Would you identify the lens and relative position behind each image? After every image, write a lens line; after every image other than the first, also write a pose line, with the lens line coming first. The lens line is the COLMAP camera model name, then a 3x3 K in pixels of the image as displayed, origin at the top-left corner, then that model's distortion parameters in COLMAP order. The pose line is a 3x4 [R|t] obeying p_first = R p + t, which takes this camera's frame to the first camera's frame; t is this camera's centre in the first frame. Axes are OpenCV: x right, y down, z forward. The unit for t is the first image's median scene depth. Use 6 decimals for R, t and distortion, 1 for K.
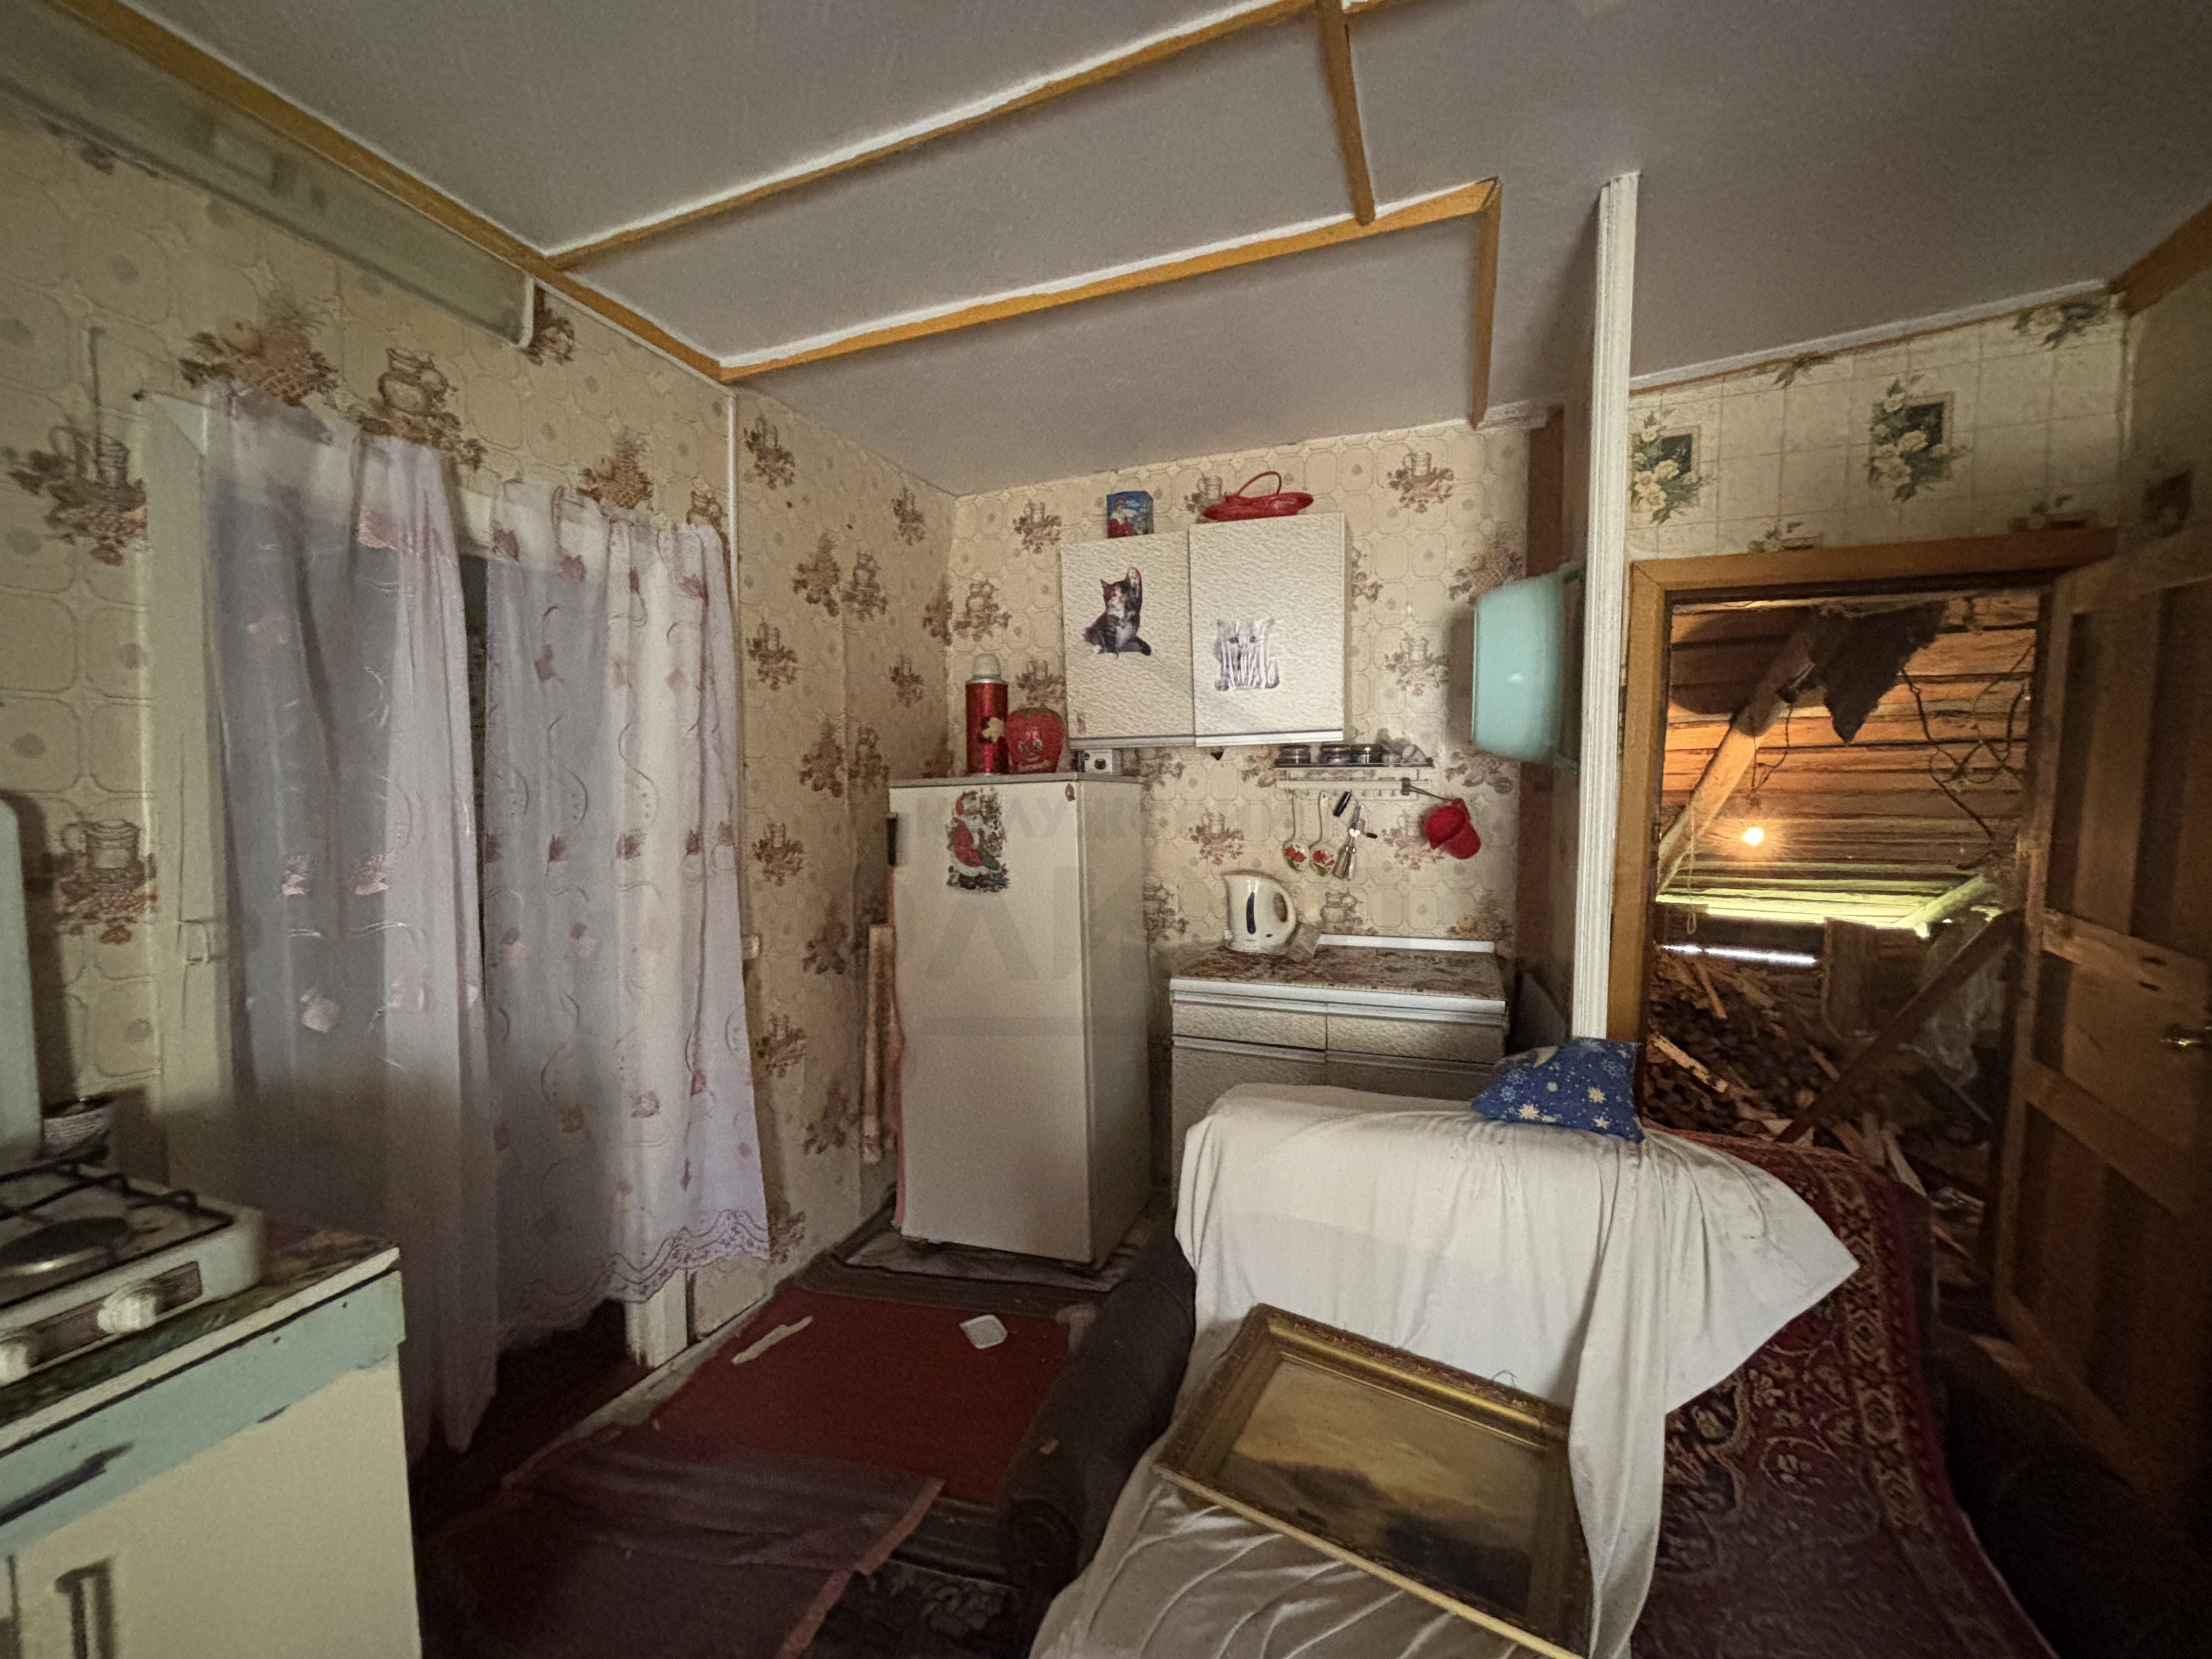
lens RADIAL K [[889.4, 0, 1098.0], [0, 889.4, 830.3], [0, 0, 1]] dist [-0.001911, 0.000088]
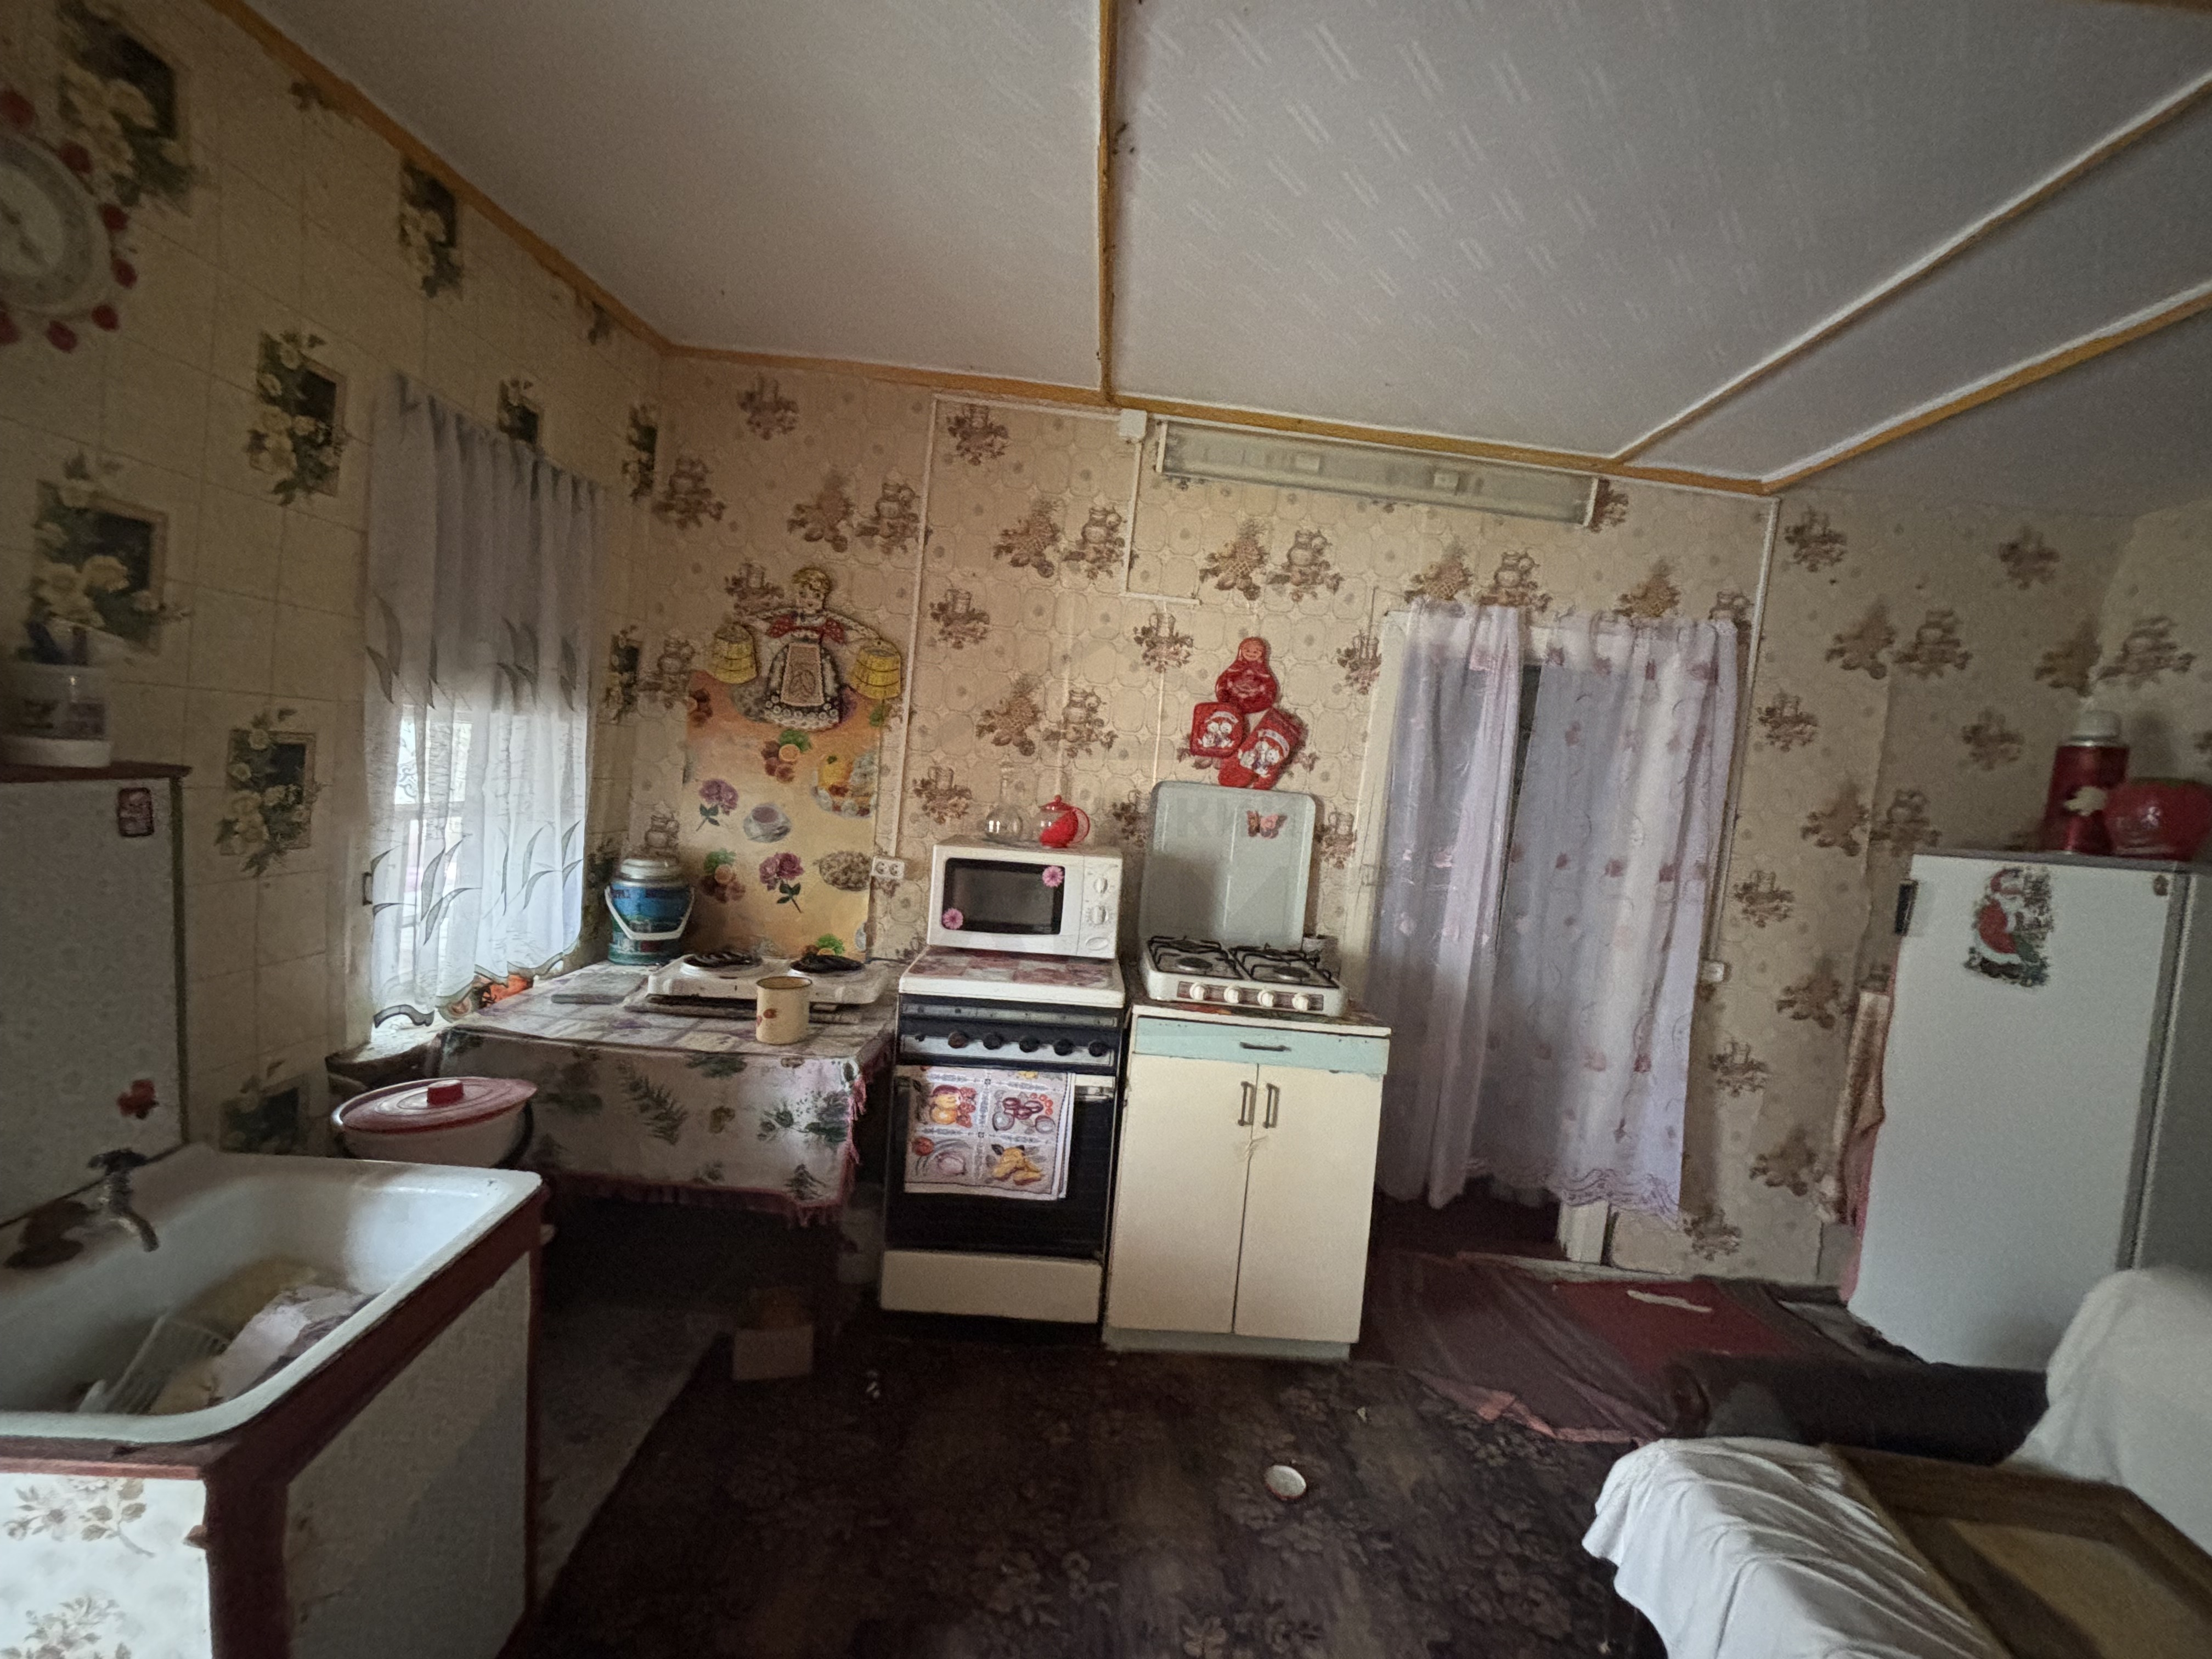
lens RADIAL K [[889.4, 0, 1111.7], [0, 889.4, 830.8], [0, 0, 1]] dist [-0.001911, 0.000088]
pose [[0.383306, 0.101765, -0.917998, 0.390054], [-0.141832, 0.988608, 0.050371, 0.002774], [0.912666, 0.110894, 0.393373, -0.217054]]
